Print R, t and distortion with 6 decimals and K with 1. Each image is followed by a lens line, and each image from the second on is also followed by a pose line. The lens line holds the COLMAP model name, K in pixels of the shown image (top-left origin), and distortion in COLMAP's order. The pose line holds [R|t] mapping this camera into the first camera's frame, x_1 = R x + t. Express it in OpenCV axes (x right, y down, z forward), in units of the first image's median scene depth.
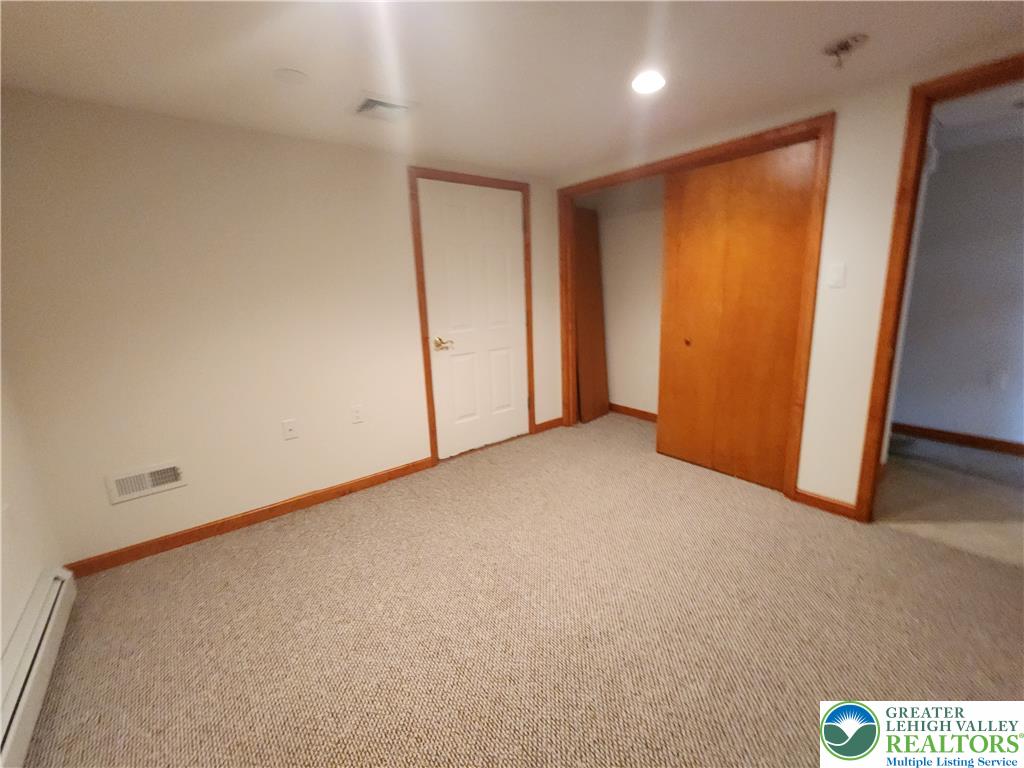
lens RADIAL K [[421.0, 0, 518.3], [0, 421.0, 377.0], [0, 0, 1]] dist [-0.004589, -0.001761]
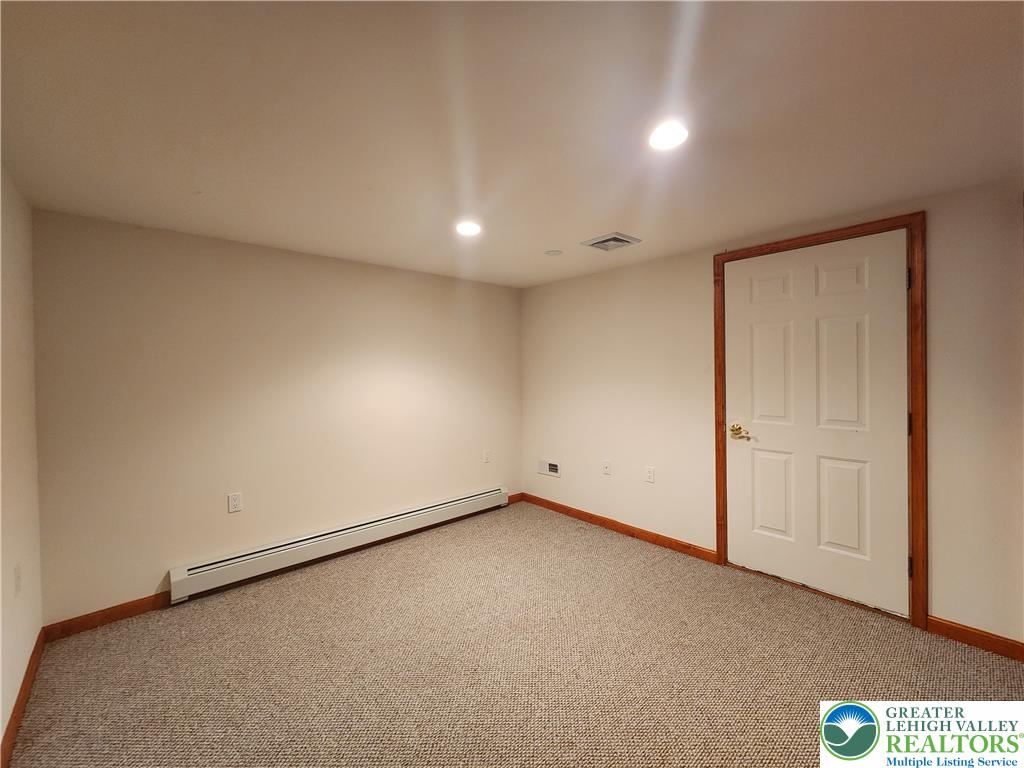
lens RADIAL K [[421.0, 0, 511.7], [0, 421.0, 375.2], [0, 0, 1]] dist [-0.004589, -0.001761]
pose [[0.053820, 0.048064, -0.997393, 0.742240], [-0.196723, 0.979776, 0.036599, -0.147842], [0.978981, 0.194240, 0.062187, 0.491579]]
